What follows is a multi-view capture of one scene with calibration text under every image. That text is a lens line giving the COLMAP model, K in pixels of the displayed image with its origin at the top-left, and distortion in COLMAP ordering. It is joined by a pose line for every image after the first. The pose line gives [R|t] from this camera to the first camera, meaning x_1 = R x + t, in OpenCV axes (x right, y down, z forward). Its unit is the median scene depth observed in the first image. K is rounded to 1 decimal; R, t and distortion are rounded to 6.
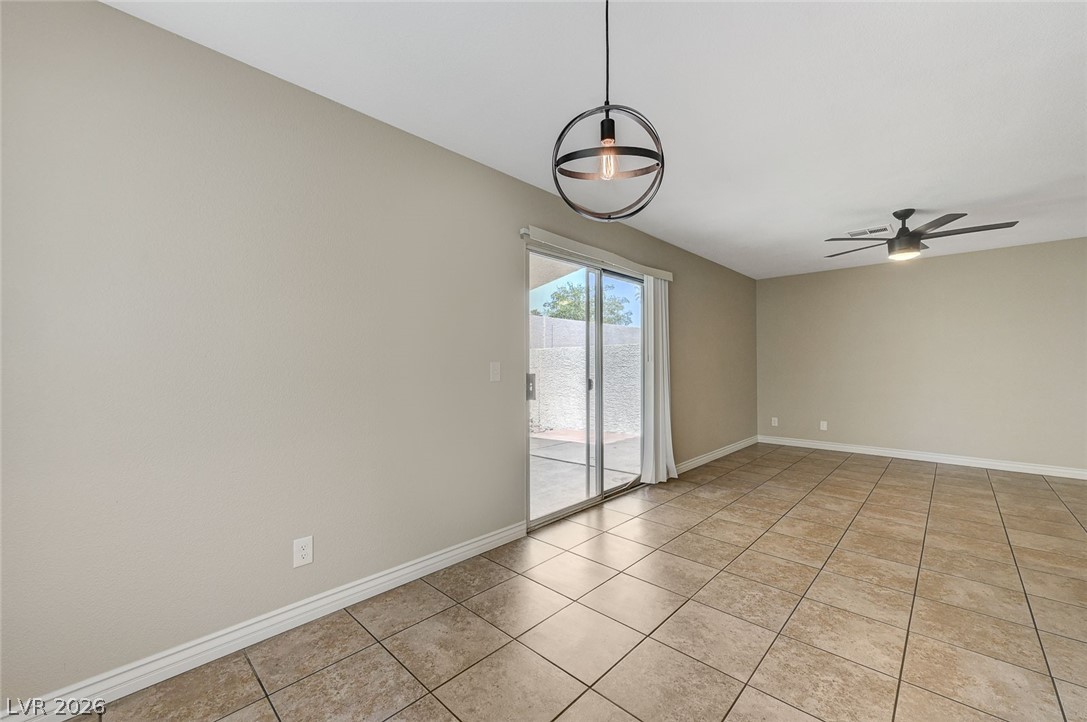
lens RADIAL K [[434.4, 0, 546.1], [0, 434.4, 359.9], [0, 0, 1]] dist [0.003754, 0.000316]
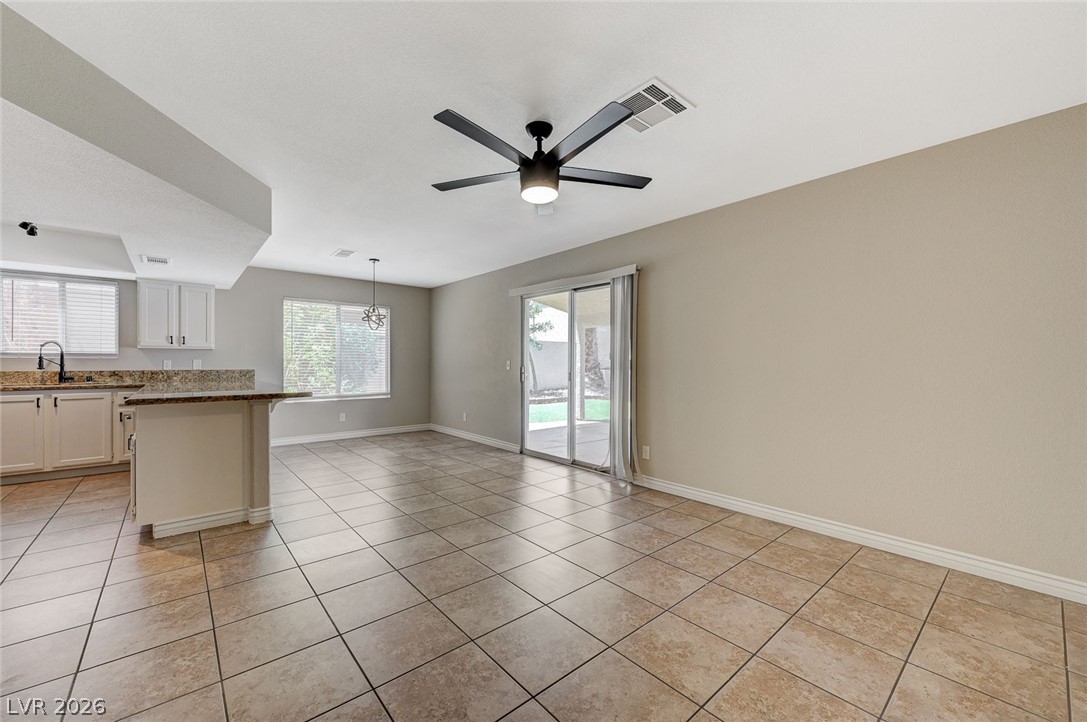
lens RADIAL K [[434.4, 0, 555.0], [0, 434.4, 362.7], [0, 0, 1]] dist [0.003754, 0.000316]
pose [[-0.092650, 0.003977, -0.995691, 1.455842], [0.007895, 0.999964, 0.003260, 0.007738], [0.995667, -0.007559, -0.092678, 1.074912]]
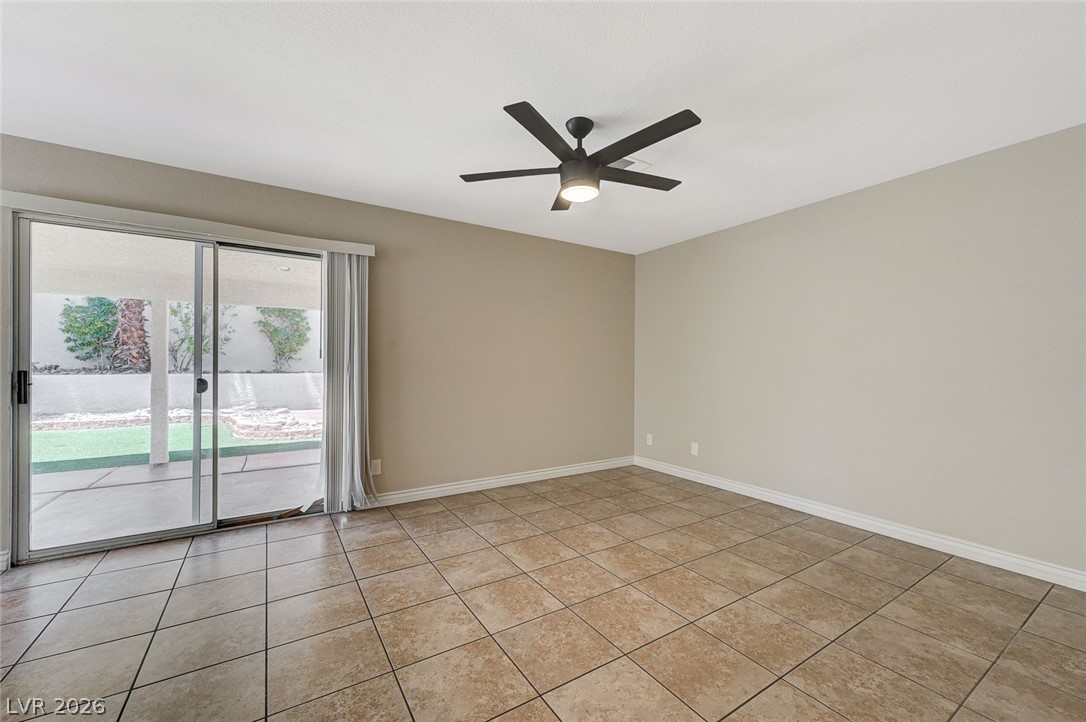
lens RADIAL K [[434.0, 0, 545.5], [0, 434.0, 362.6], [0, 0, 1]] dist [0.003754, 0.000316]
pose [[0.970976, 0.010451, -0.238949, 0.918462], [-0.008436, 0.999920, 0.009454, -0.000036], [0.239029, -0.007164, 0.970986, 0.365259]]
